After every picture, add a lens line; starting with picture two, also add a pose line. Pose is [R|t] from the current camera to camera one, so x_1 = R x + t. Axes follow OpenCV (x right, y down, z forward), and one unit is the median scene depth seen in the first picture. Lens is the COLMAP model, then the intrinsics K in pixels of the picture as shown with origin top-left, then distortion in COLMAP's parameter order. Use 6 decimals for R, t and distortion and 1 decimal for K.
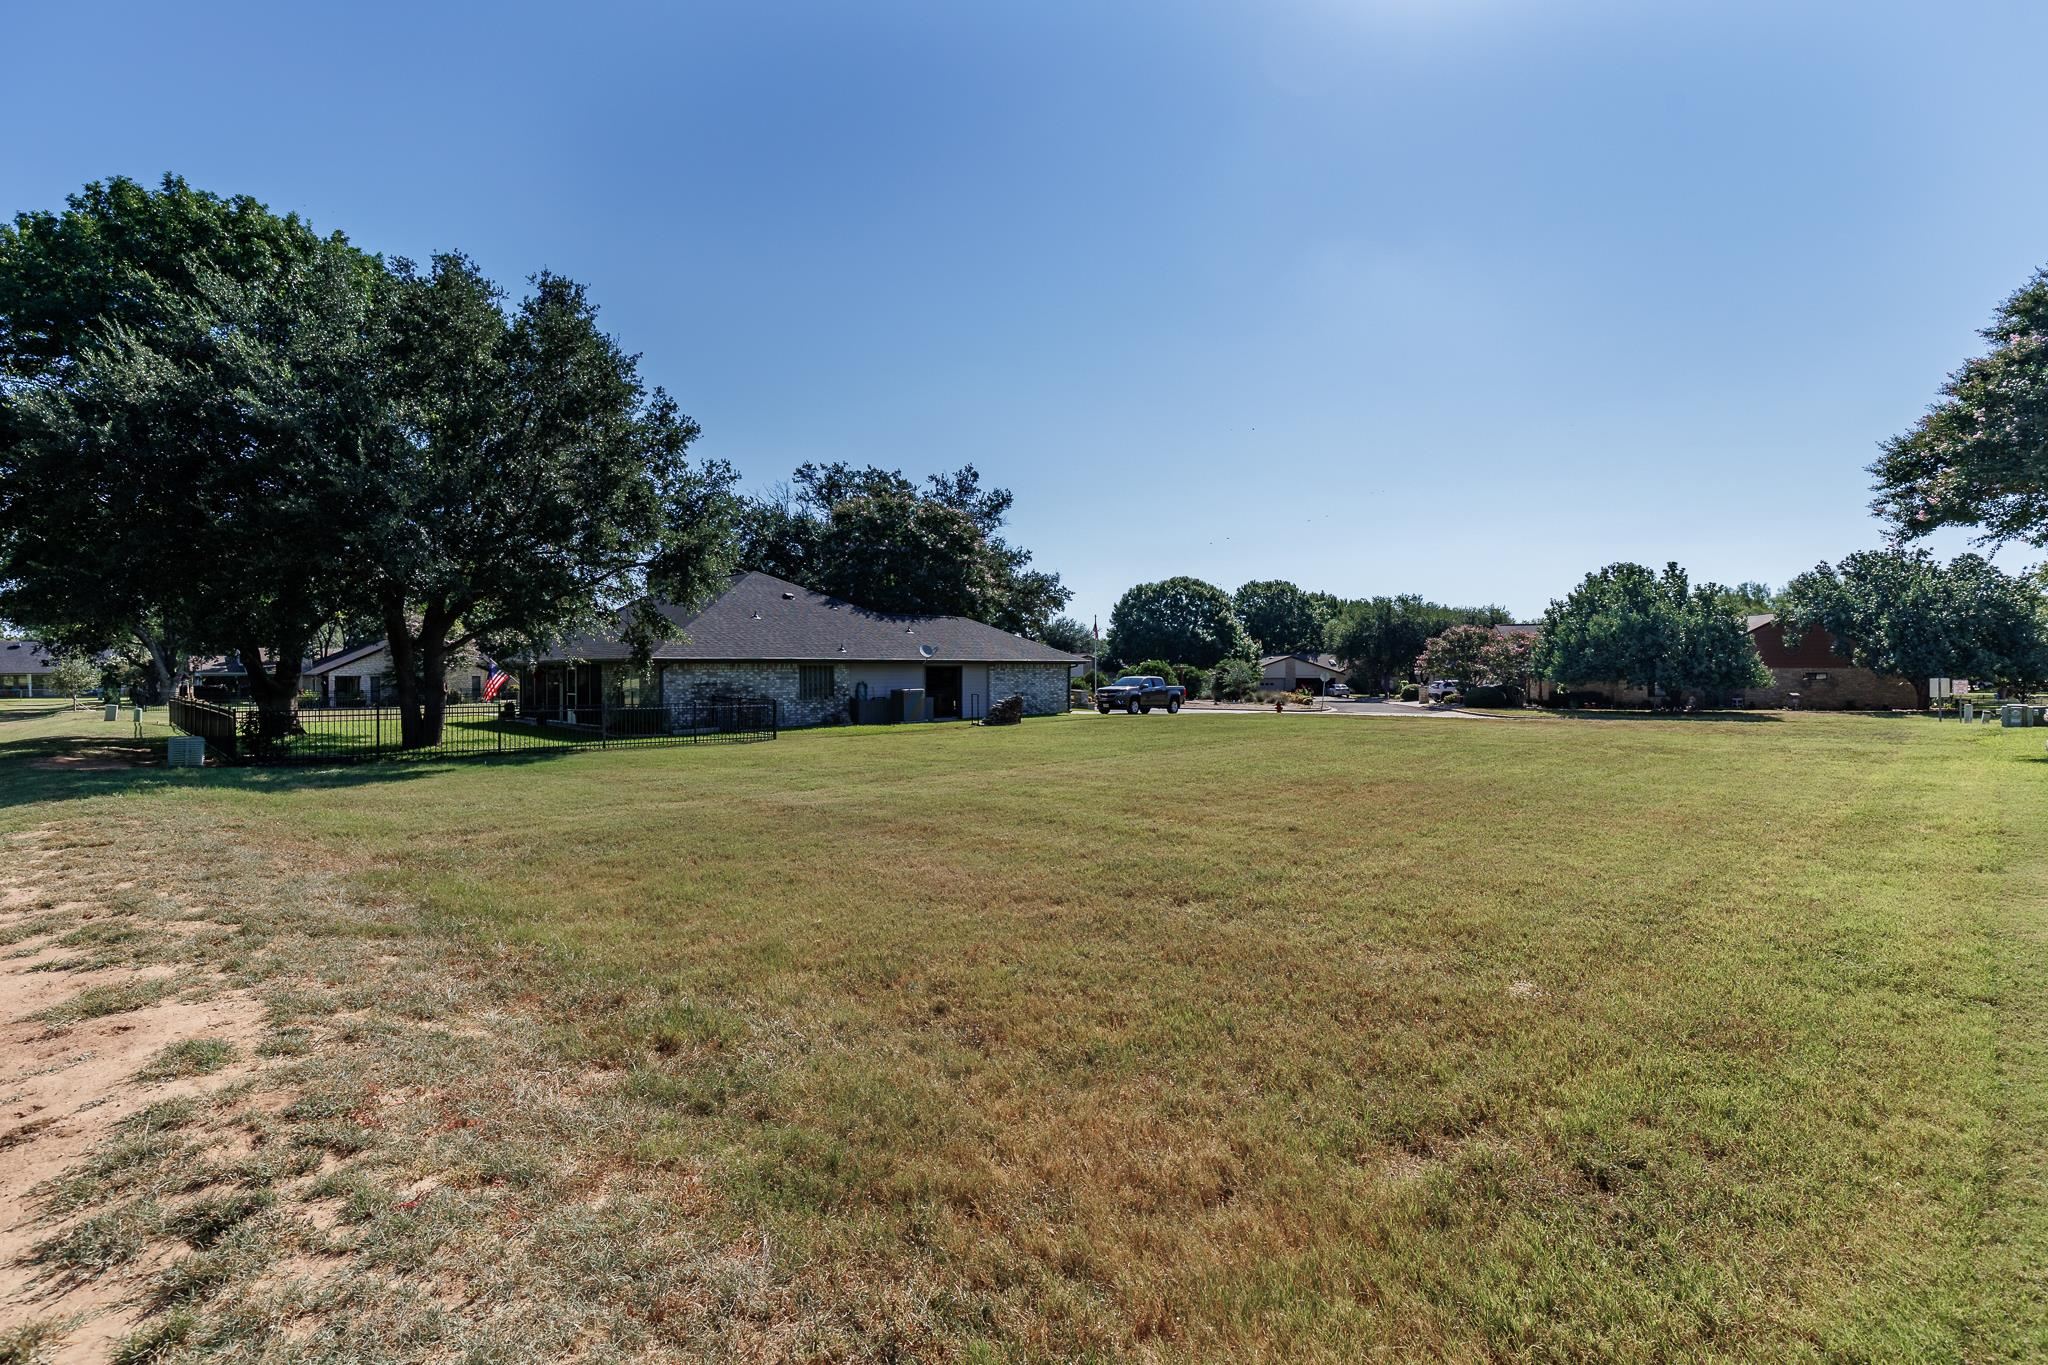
lens RADIAL K [[951.8, 0, 1022.5], [0, 951.8, 683.3], [0, 0, 1]] dist [0.013659, -0.001073]
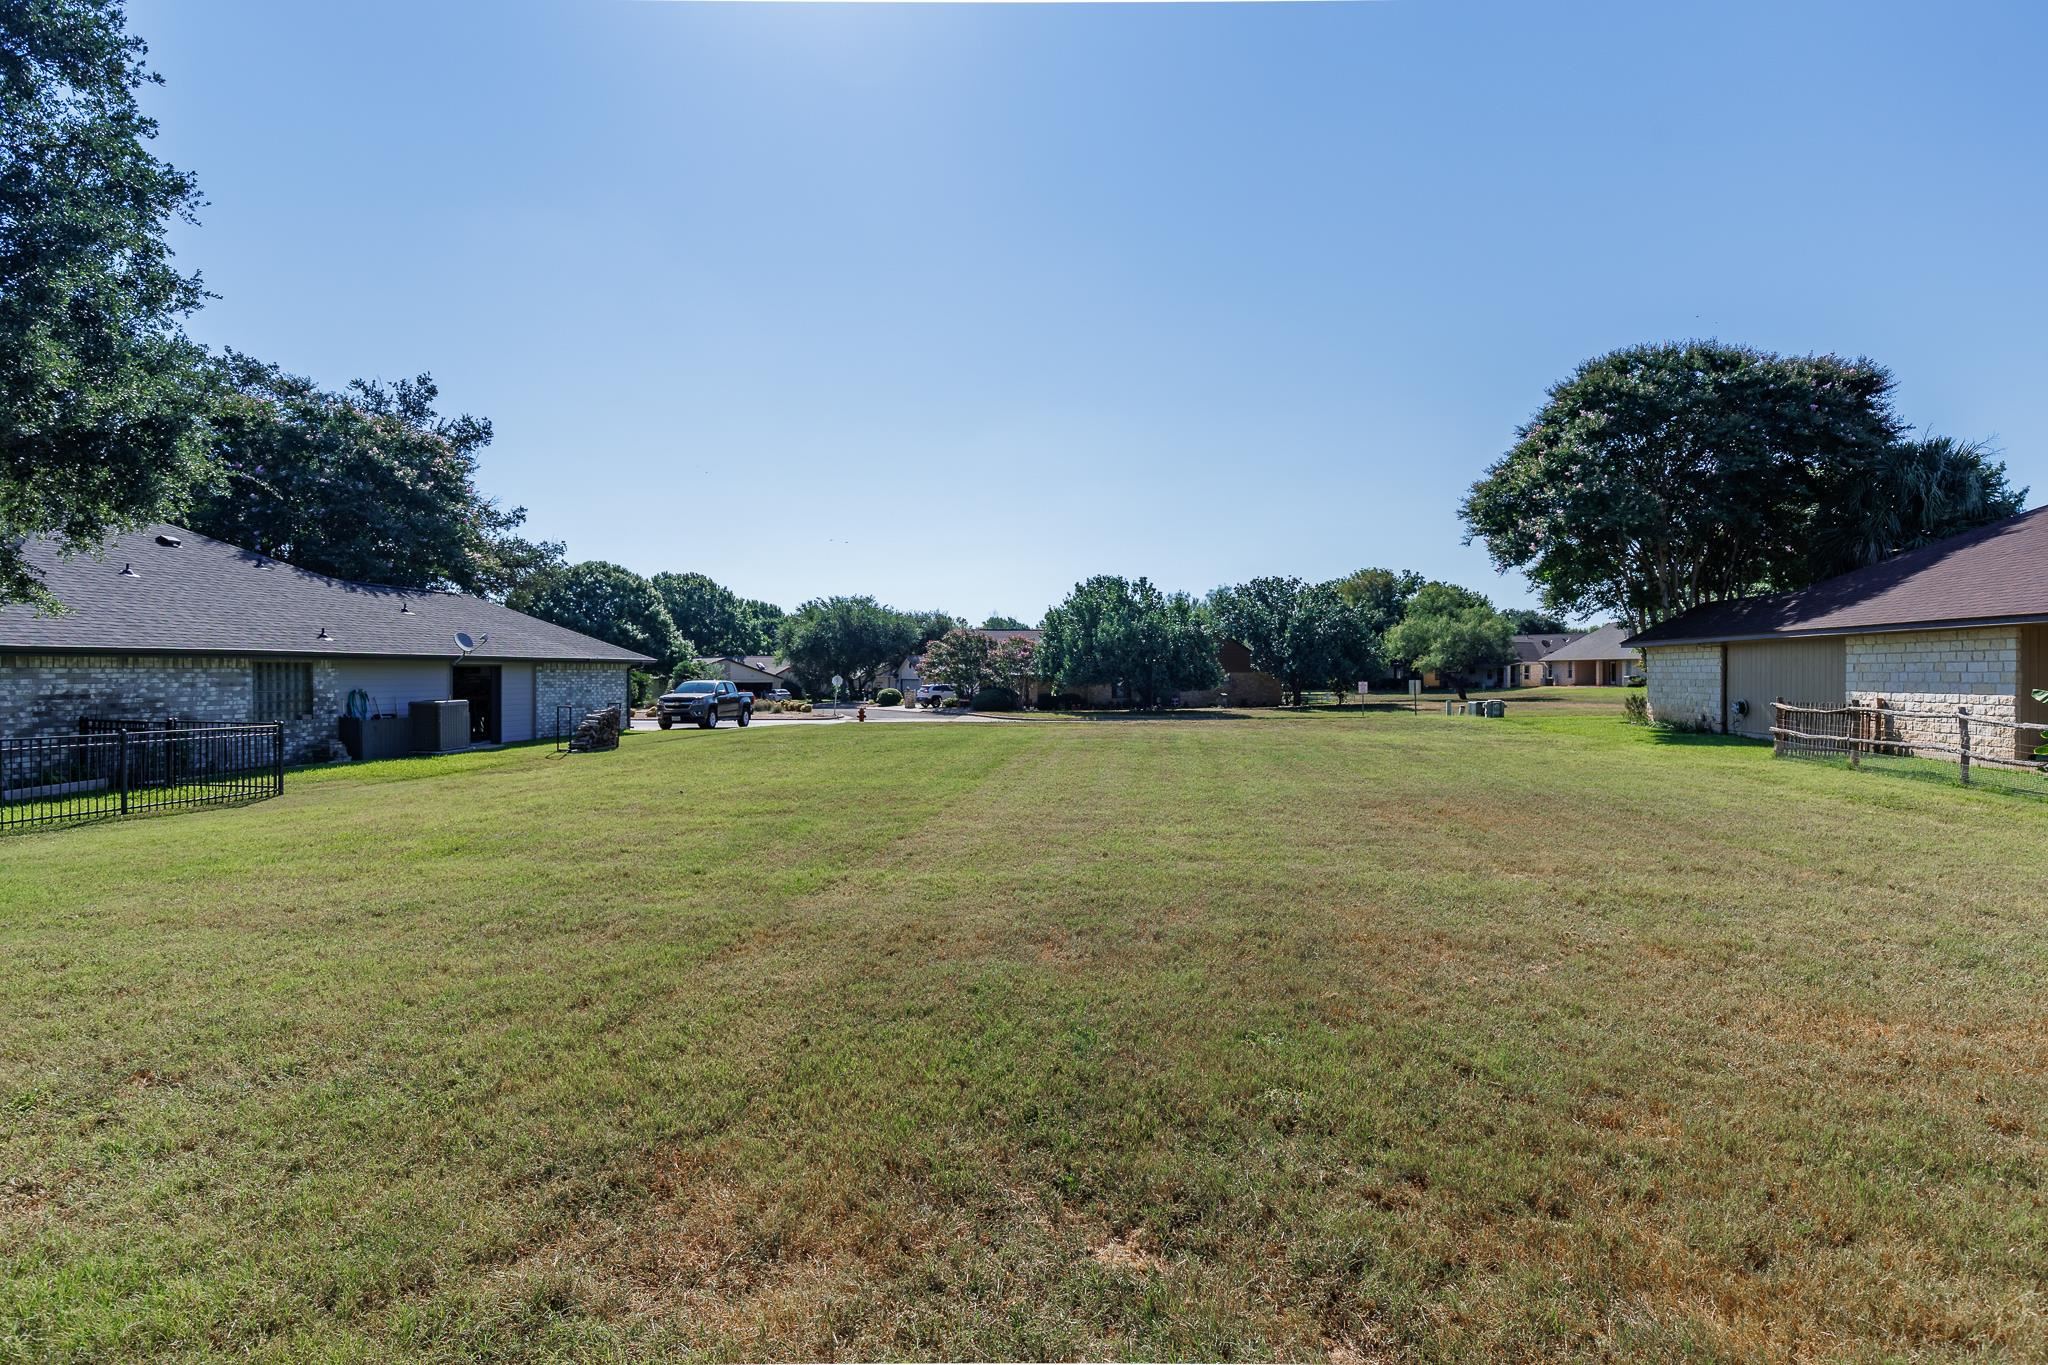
lens RADIAL K [[1011.0, 0, 1019.0], [0, 1011.0, 681.0], [0, 0, 1]] dist [0.003494, 0.000042]
pose [[0.794439, -0.002508, 0.607338, -0.170114], [0.007015, 0.999963, -0.005046, -0.000726], [-0.607303, 0.008269, 0.794427, 0.168531]]
